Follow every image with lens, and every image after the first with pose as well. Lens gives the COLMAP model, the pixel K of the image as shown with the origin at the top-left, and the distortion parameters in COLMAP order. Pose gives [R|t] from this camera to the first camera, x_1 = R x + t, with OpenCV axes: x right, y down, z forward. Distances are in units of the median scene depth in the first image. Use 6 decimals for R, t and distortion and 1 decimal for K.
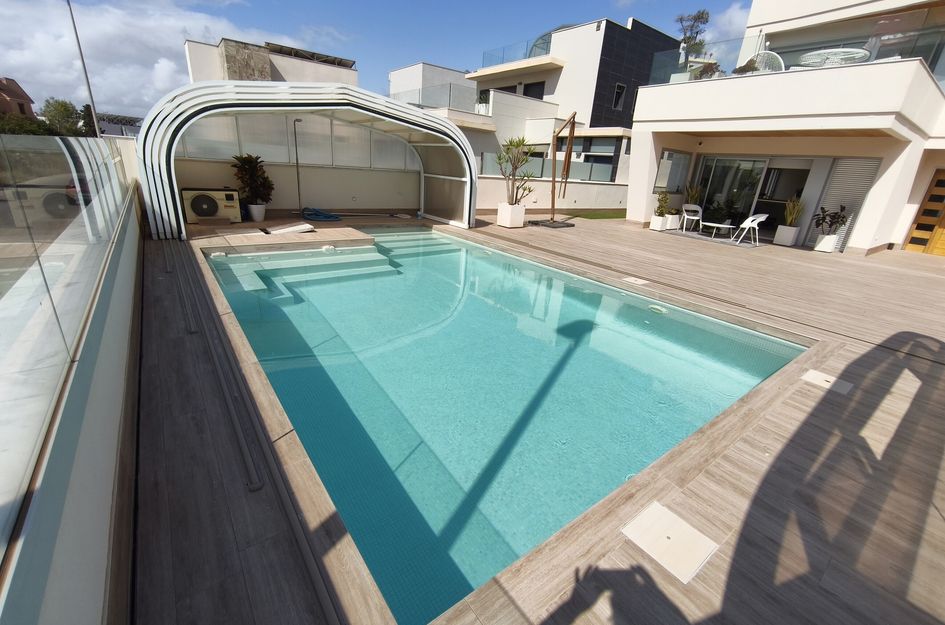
lens RADIAL K [[406.0, 0, 474.2], [0, 406.0, 317.6], [0, 0, 1]] dist [0.000431, -0.000269]
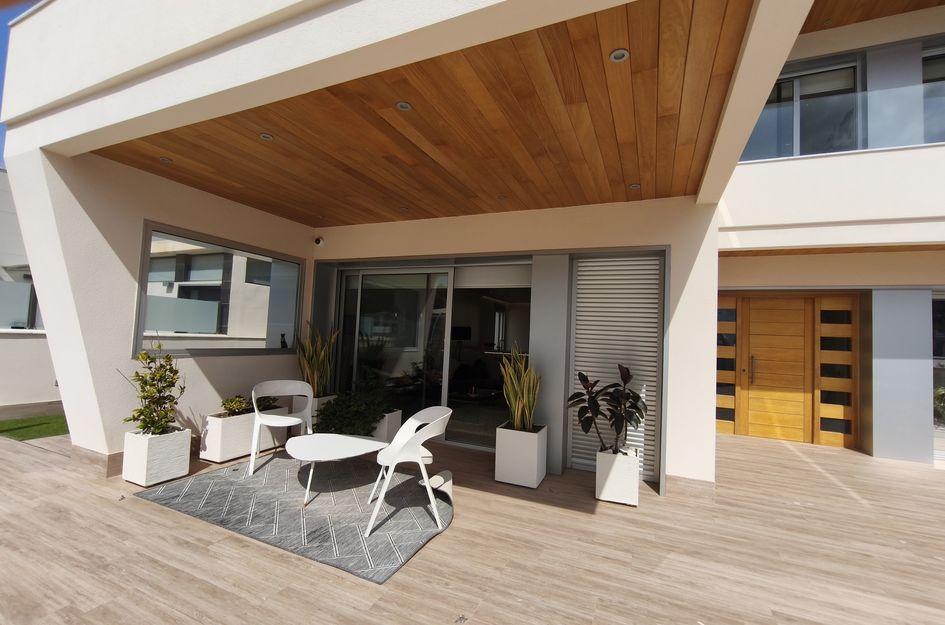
lens RADIAL K [[406.0, 0, 467.1], [0, 406.0, 313.5], [0, 0, 1]] dist [0.000431, -0.000269]
pose [[0.886514, -0.005319, 0.462672, 0.540451], [0.179620, 0.925472, -0.333524, -0.197349], [-0.426416, 0.378779, 0.821399, 0.654629]]
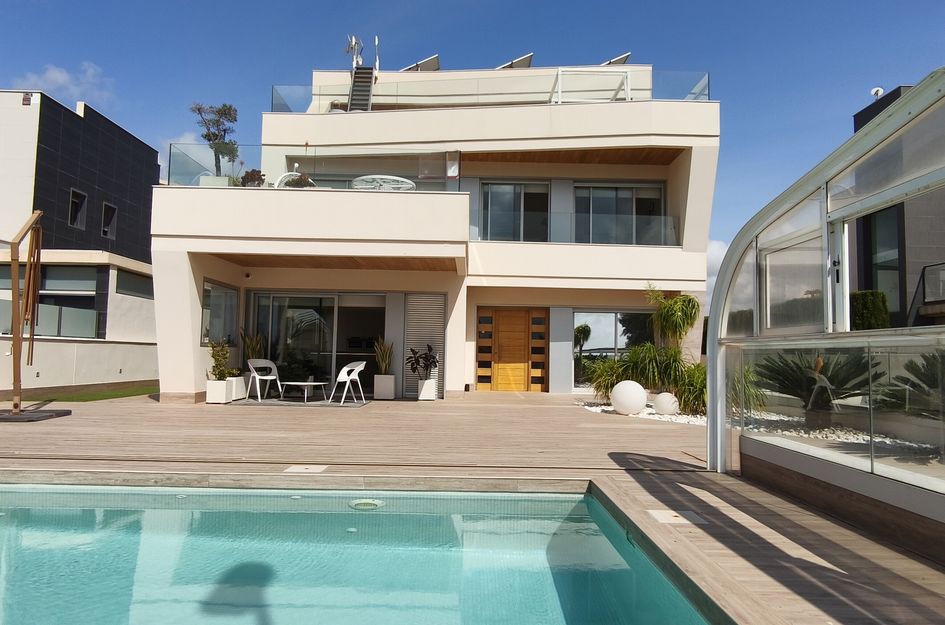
lens RADIAL K [[638.3, 0, 486.3], [0, 638.3, 313.7], [0, 0, 1]] dist [-0.004751, -0.003788]
pose [[0.593432, -0.010781, 0.804812, -0.080571], [0.307543, 0.927077, -0.214349, -0.013291], [-0.743812, 0.374715, 0.553473, 0.134359]]
